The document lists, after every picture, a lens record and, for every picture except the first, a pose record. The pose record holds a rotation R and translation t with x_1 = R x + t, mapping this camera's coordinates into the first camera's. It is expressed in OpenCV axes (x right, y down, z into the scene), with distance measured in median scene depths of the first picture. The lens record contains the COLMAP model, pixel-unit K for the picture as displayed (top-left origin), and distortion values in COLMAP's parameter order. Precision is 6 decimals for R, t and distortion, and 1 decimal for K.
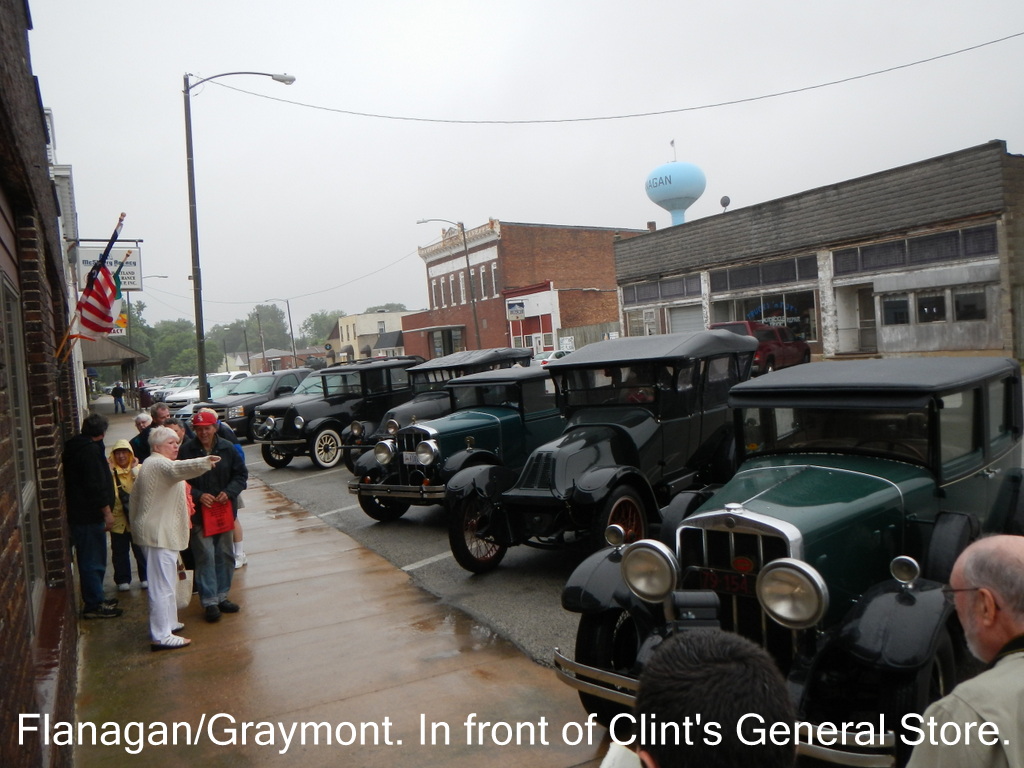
lens RADIAL K [[860.7, 0, 509.2], [0, 860.7, 374.1], [0, 0, 1]] dist [0.008029, -0.010131]
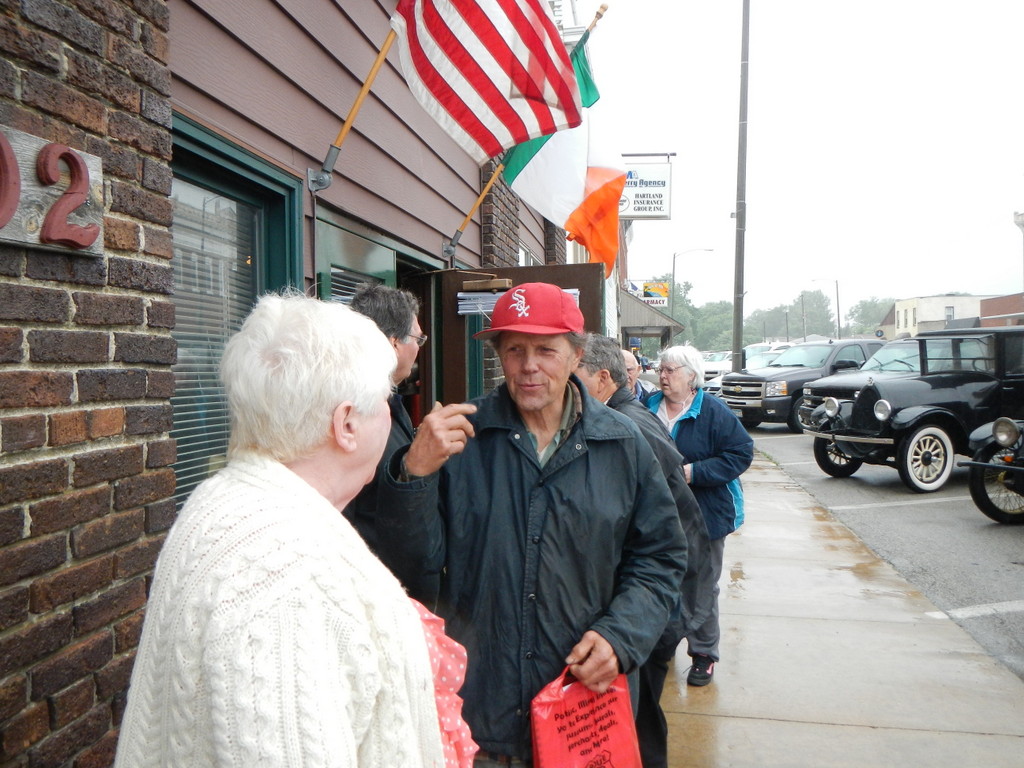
lens RADIAL K [[860.7, 0, 512.9], [0, 860.7, 379.2], [0, 0, 1]] dist [0.008029, -0.010131]
pose [[0.822461, 0.085834, -0.562307, -0.040777], [-0.073877, 0.996295, 0.044024, 0.009353], [0.564003, 0.005334, 0.825756, 0.120967]]
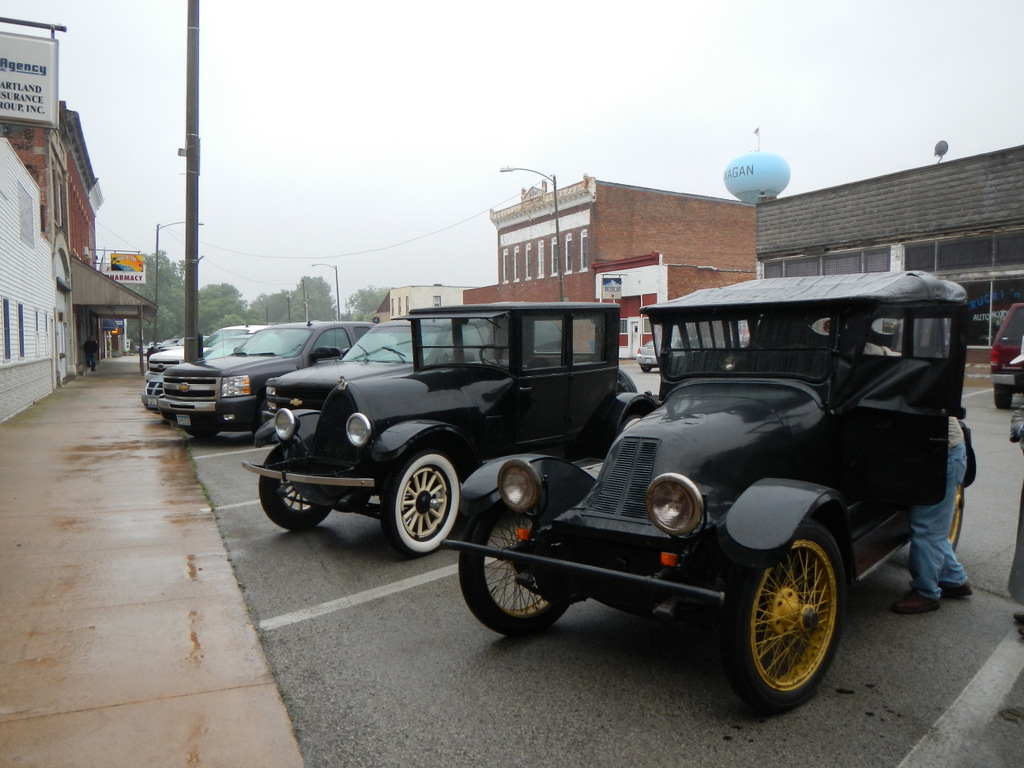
lens RADIAL K [[860.7, 0, 512.4], [0, 860.7, 384.3], [0, 0, 1]] dist [0.008029, -0.010131]
pose [[0.996162, 0.077483, -0.040712, -0.056104], [-0.076577, 0.996790, 0.023345, 0.007808], [0.042390, -0.020138, 0.998898, 0.216130]]
